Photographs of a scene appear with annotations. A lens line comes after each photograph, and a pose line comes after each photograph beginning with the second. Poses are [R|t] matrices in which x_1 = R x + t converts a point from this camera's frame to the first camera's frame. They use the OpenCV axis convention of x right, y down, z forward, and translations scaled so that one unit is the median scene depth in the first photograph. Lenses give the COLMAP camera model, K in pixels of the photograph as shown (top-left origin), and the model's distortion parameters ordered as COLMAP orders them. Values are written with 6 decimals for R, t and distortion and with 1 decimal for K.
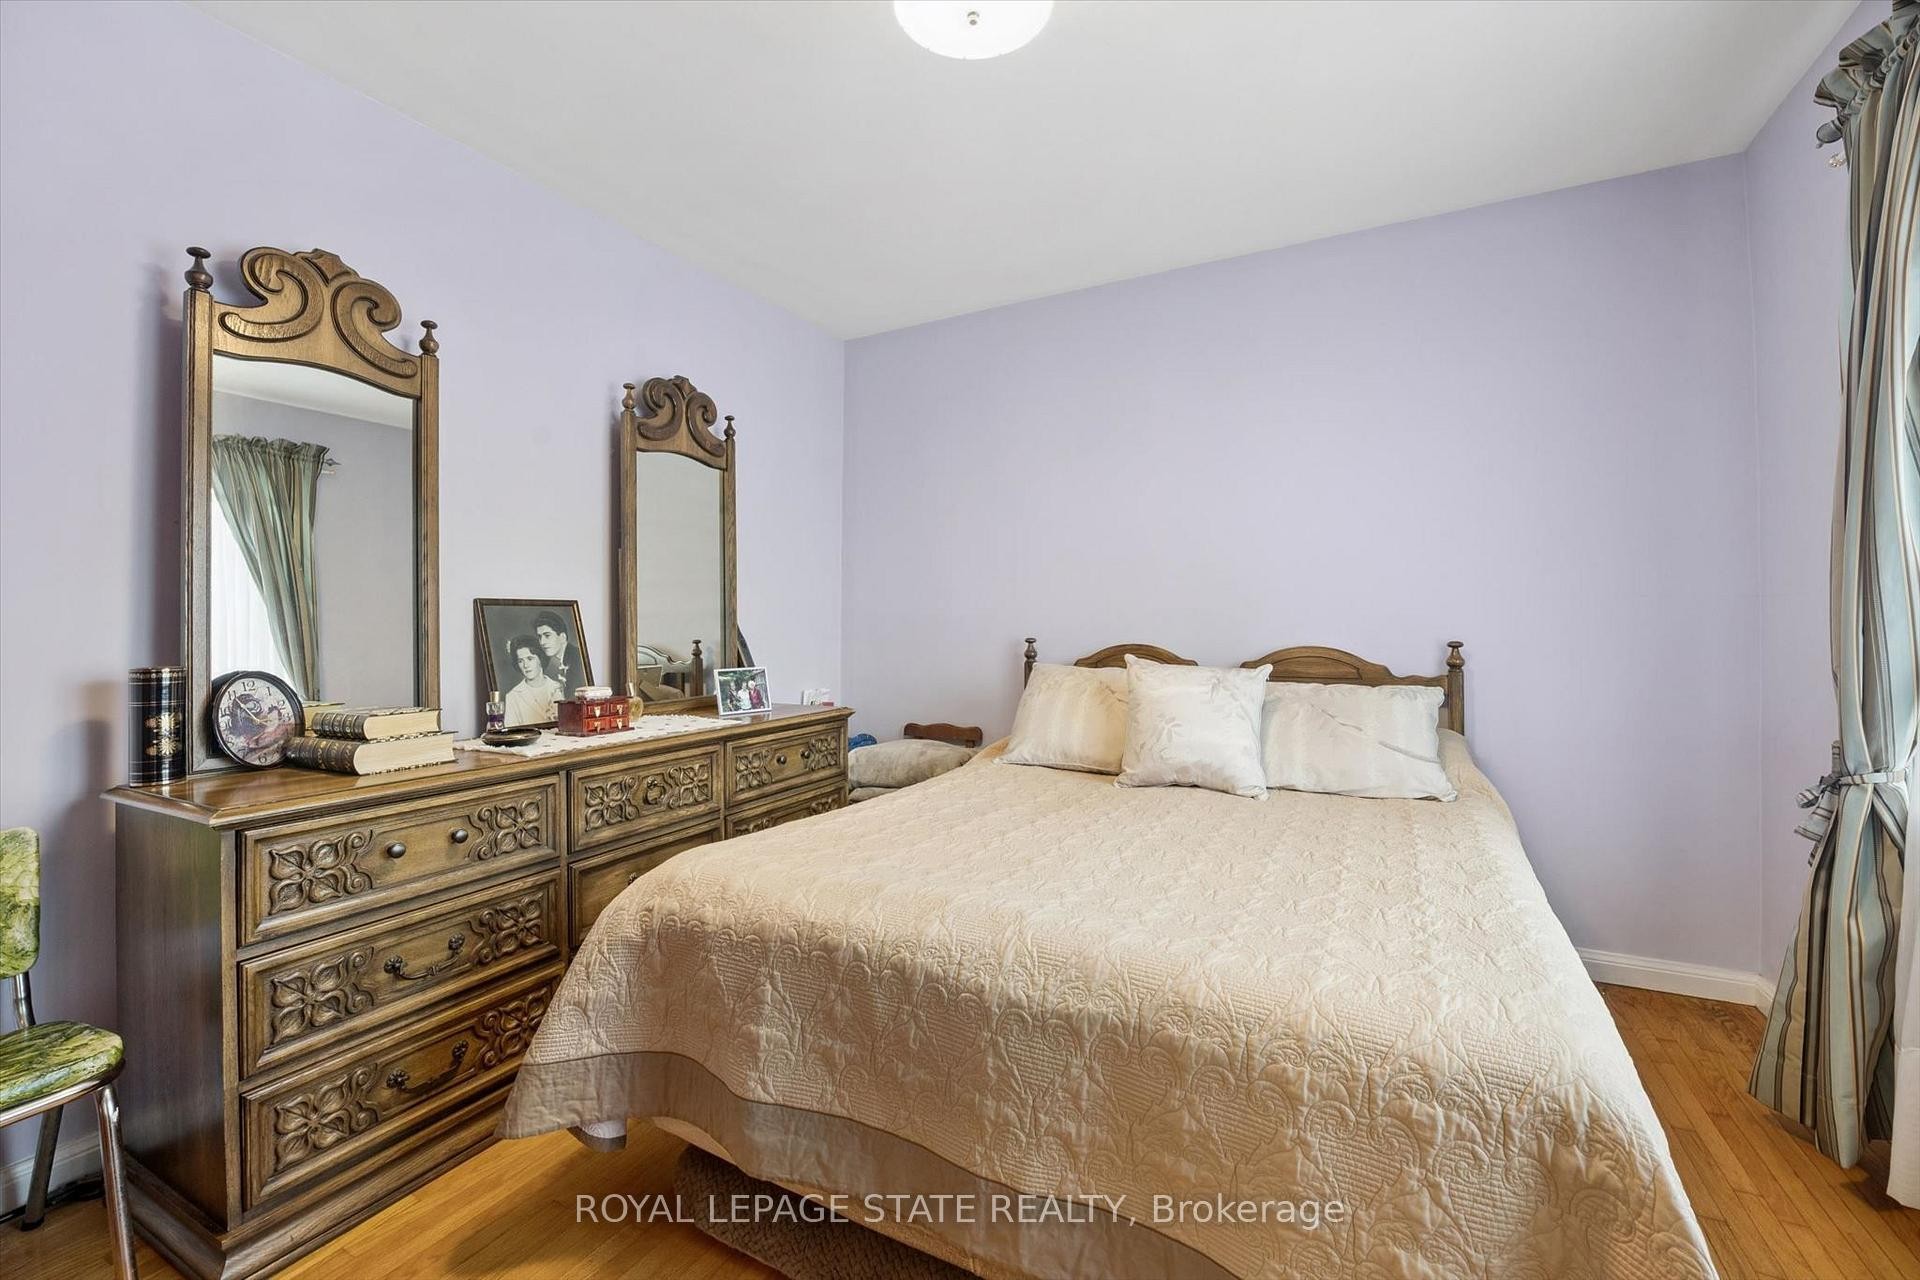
lens RADIAL K [[770.7, 0, 960.0], [0, 770.7, 640.0], [0, 0, 1]] dist [-0.020638, 0.000119]
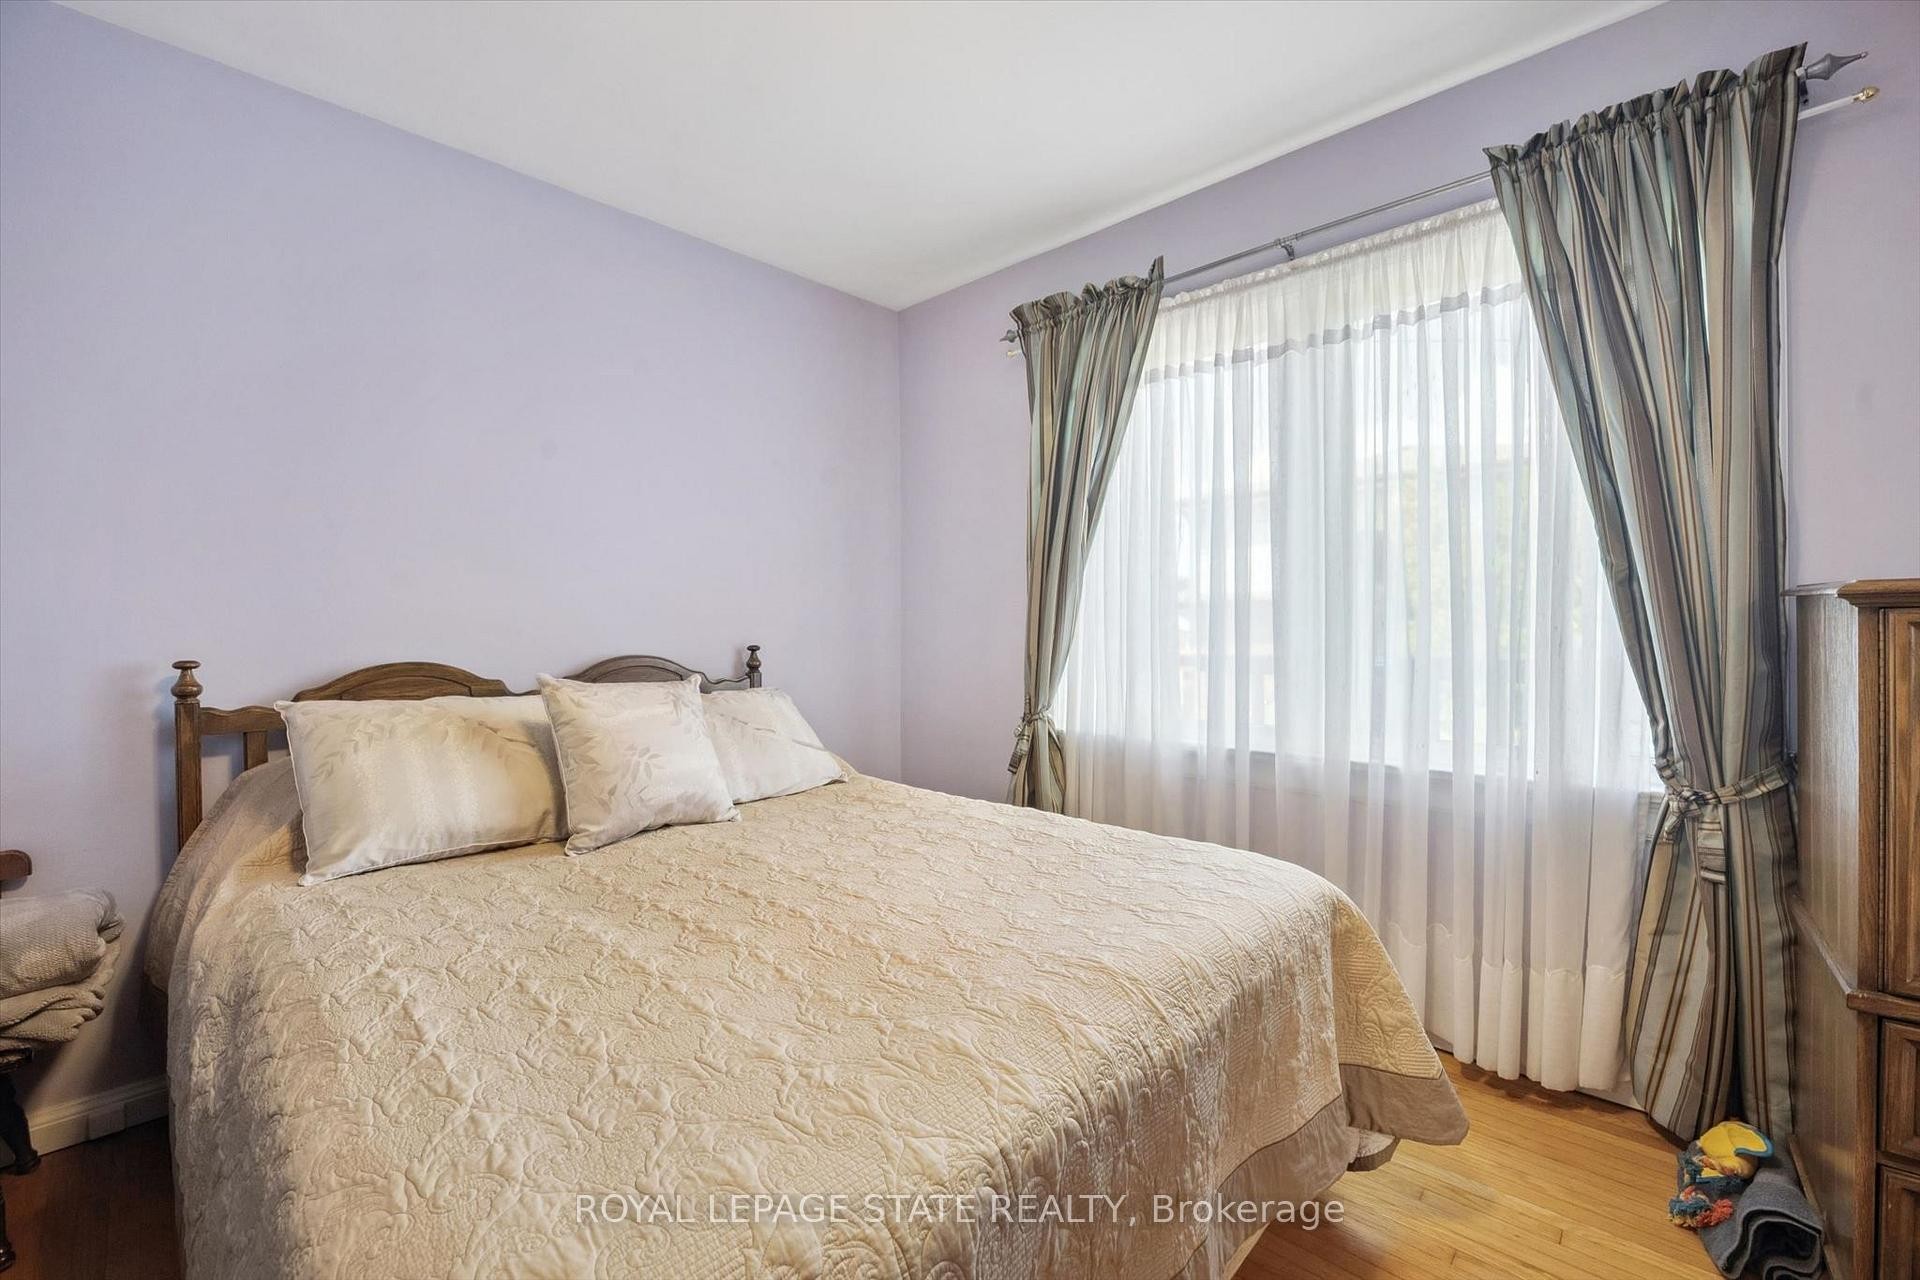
lens RADIAL K [[770.7, 0, 960.0], [0, 770.7, 640.0], [0, 0, 1]] dist [-0.020638, 0.000119]
pose [[0.263435, -0.013450, 0.964583, -0.963189], [0.031544, 0.999488, 0.005322, -0.006346], [-0.964161, 0.029025, 0.263724, 1.154510]]
